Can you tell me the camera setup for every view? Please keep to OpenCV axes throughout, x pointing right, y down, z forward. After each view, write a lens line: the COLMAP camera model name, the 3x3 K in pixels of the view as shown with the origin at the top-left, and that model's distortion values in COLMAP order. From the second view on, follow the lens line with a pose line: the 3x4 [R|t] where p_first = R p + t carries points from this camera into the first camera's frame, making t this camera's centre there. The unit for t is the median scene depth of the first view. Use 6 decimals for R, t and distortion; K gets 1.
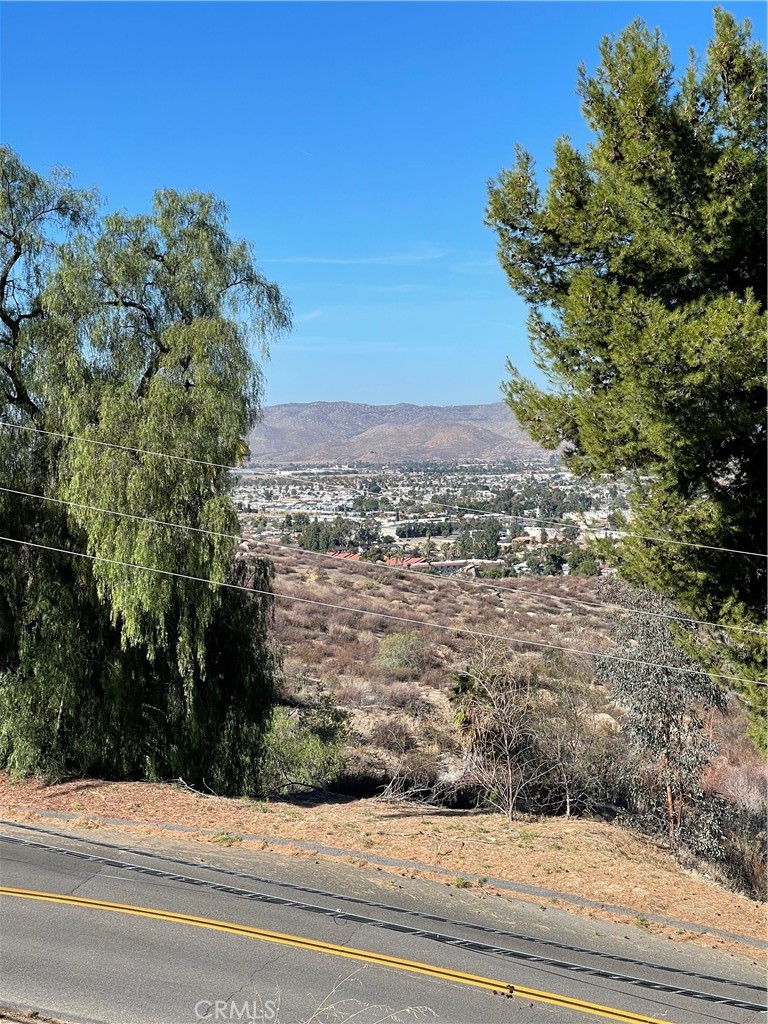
lens RADIAL K [[1909.5, 0, 382.5], [0, 1909.5, 475.7], [0, 0, 1]] dist [0.226115, 0.000000]
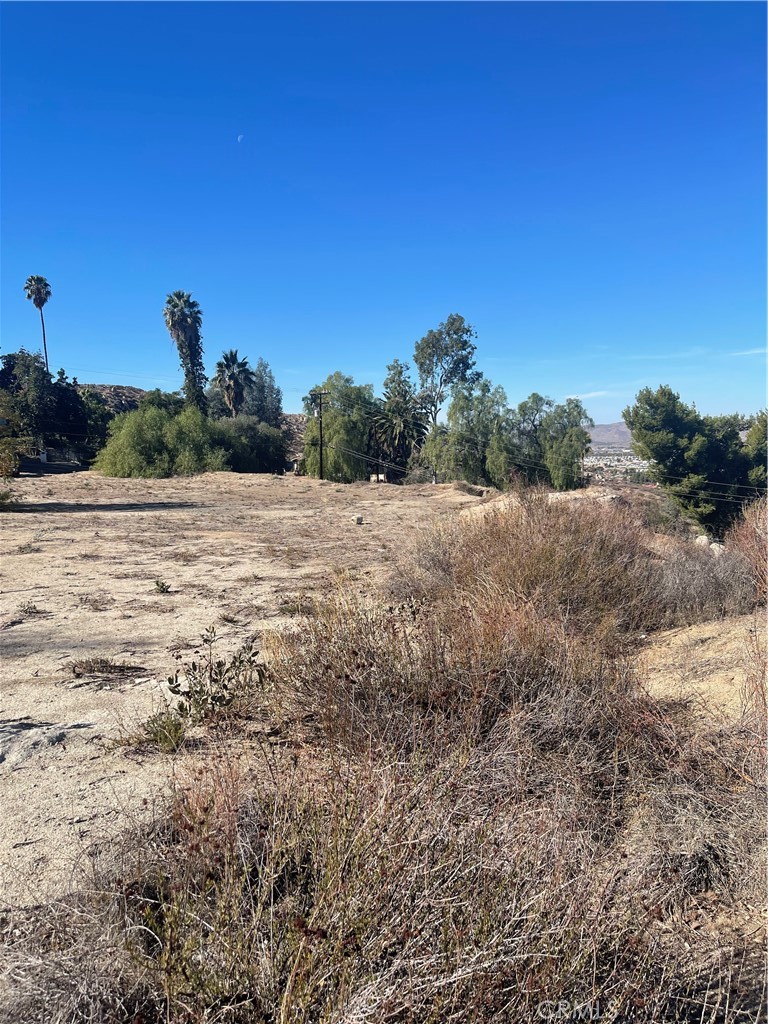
lens RADIAL K [[775.5, 0, 373.1], [0, 775.5, 508.9], [0, 0, 1]] dist [0.085001, -0.092146]
pose [[0.934582, 0.036603, -0.353859, 0.138240], [-0.010212, 0.997043, 0.076164, -0.018985], [0.355600, -0.067568, 0.932193, -1.065073]]
